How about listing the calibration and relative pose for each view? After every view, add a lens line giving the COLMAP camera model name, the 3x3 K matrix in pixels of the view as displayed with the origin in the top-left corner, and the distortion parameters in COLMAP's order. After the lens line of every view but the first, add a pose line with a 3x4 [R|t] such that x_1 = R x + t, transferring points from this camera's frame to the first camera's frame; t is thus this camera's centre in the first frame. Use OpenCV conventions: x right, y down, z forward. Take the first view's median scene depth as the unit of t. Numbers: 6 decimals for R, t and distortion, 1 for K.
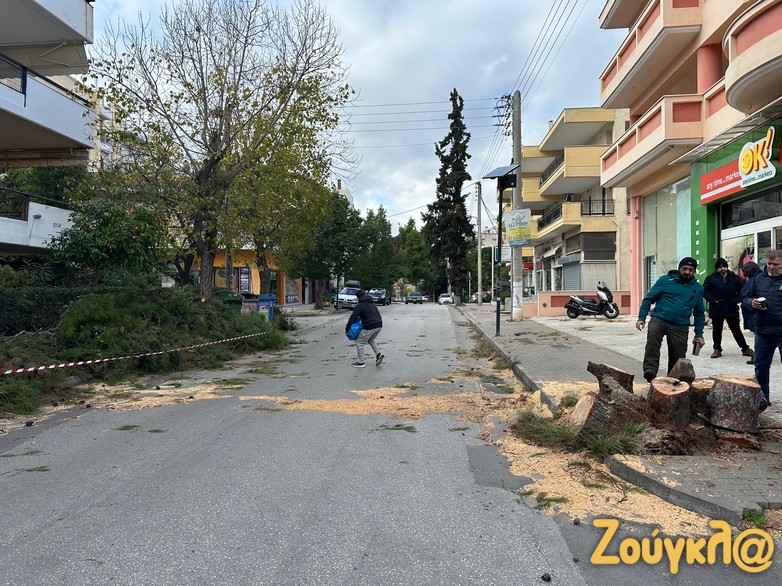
lens RADIAL K [[533.2, 0, 391.0], [0, 533.2, 293.0], [0, 0, 1]] dist [0.051003, -0.075162]
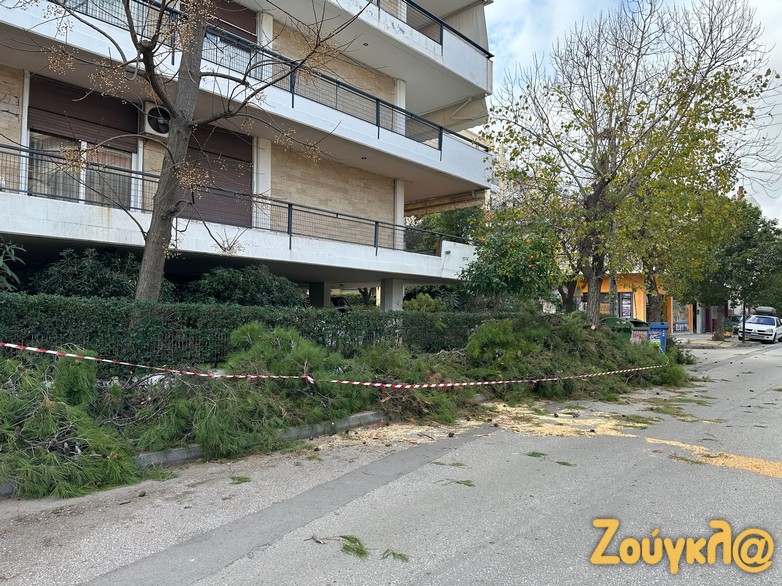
lens RADIAL K [[533.2, 0, 391.0], [0, 533.2, 293.0], [0, 0, 1]] dist [0.051003, -0.075162]
pose [[0.781404, -0.012844, -0.623894, -0.027904], [-0.017023, 0.998977, -0.041888, -0.001813], [0.623794, 0.043352, 0.780386, 0.013344]]
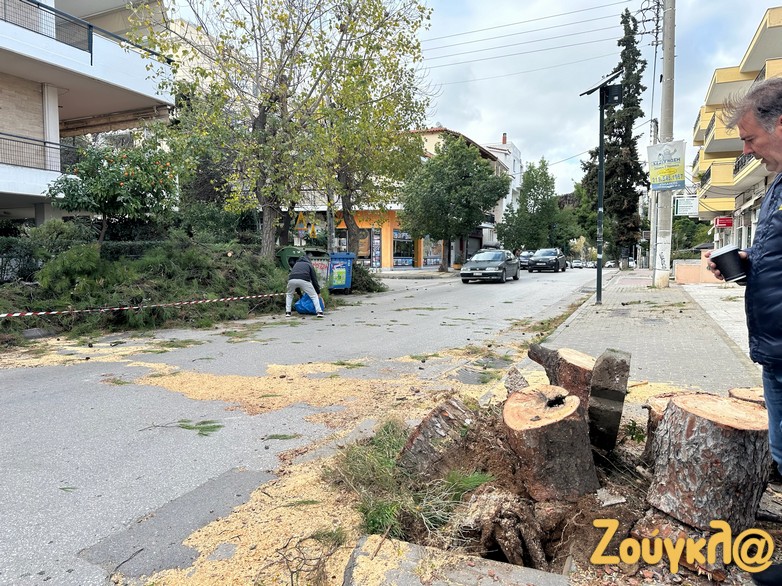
lens RADIAL K [[548.3, 0, 368.9], [0, 548.3, 290.4], [0, 0, 1]] dist [0.076762, -0.145031]
pose [[0.939975, 0.023055, -0.340463, 0.182027], [-0.002624, 0.998174, 0.060350, 0.015504], [0.341233, -0.055834, 0.938319, 0.170582]]
